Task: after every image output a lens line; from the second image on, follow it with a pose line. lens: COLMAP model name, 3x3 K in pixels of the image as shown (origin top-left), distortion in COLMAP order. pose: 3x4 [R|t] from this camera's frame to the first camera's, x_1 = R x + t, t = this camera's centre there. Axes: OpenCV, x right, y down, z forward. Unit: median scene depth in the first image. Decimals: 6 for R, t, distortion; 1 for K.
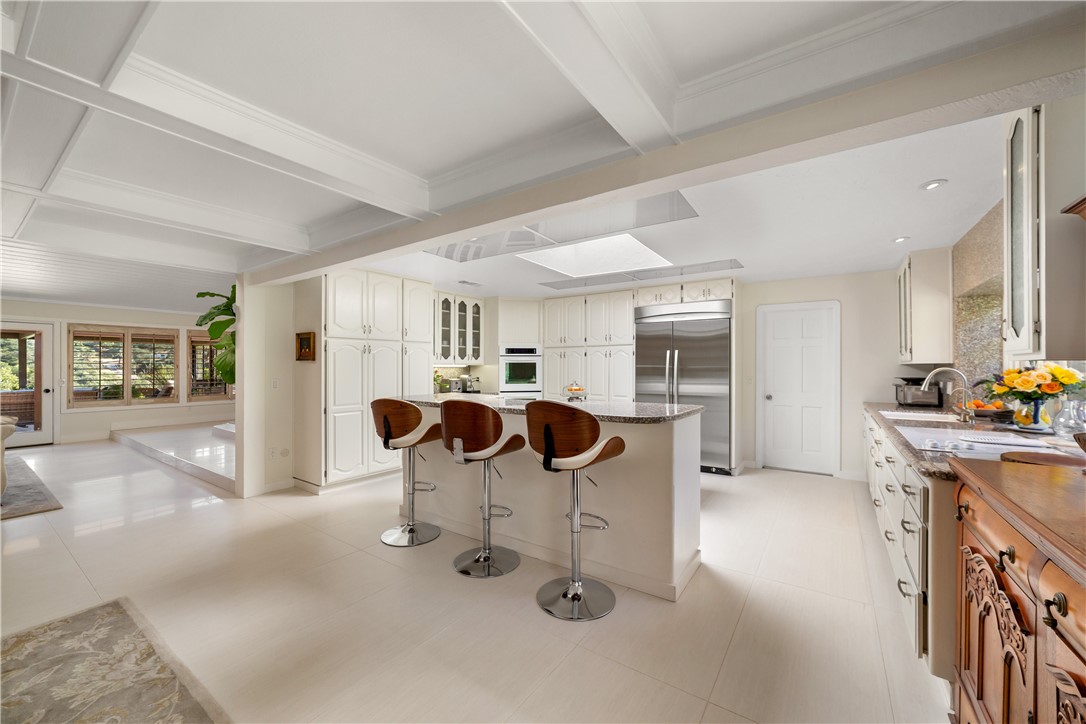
lens RADIAL K [[425.1, 0, 523.5], [0, 425.1, 366.8], [0, 0, 1]] dist [-0.001688, 0.005904]
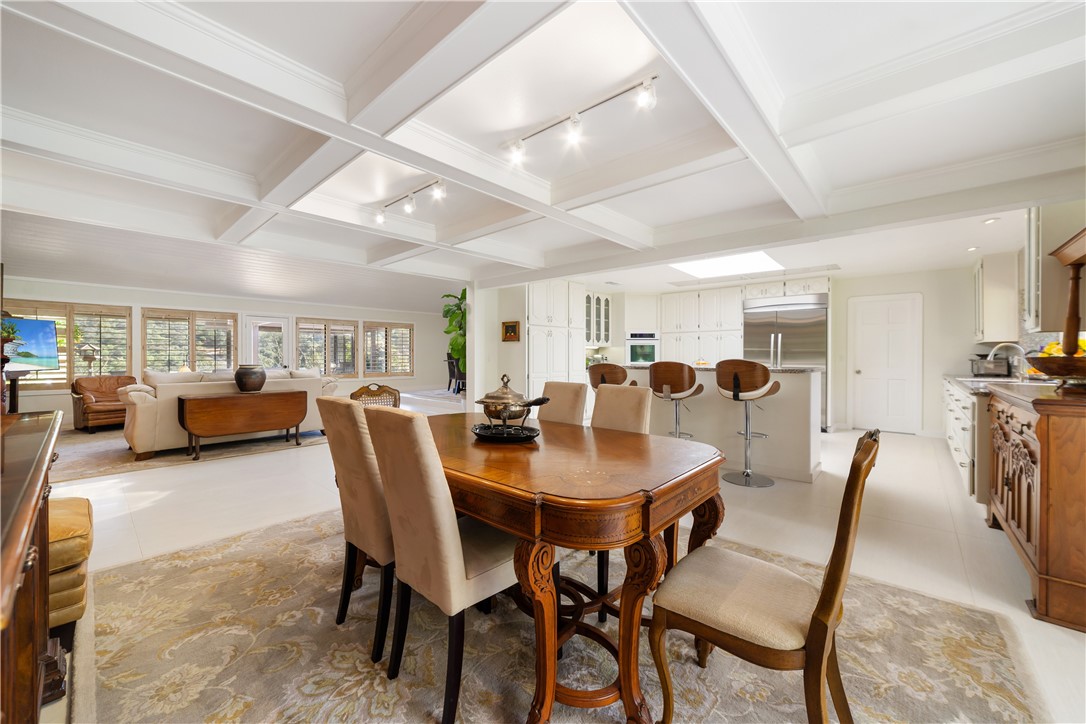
lens RADIAL K [[412.6, 0, 543.7], [0, 412.6, 357.2], [0, 0, 1]] dist [-0.001495, 0.007872]
pose [[0.995072, 0.001562, -0.099146, -0.230145], [-0.001130, 0.999990, 0.004412, 0.027078], [0.099152, -0.004278, 0.995063, -0.306927]]
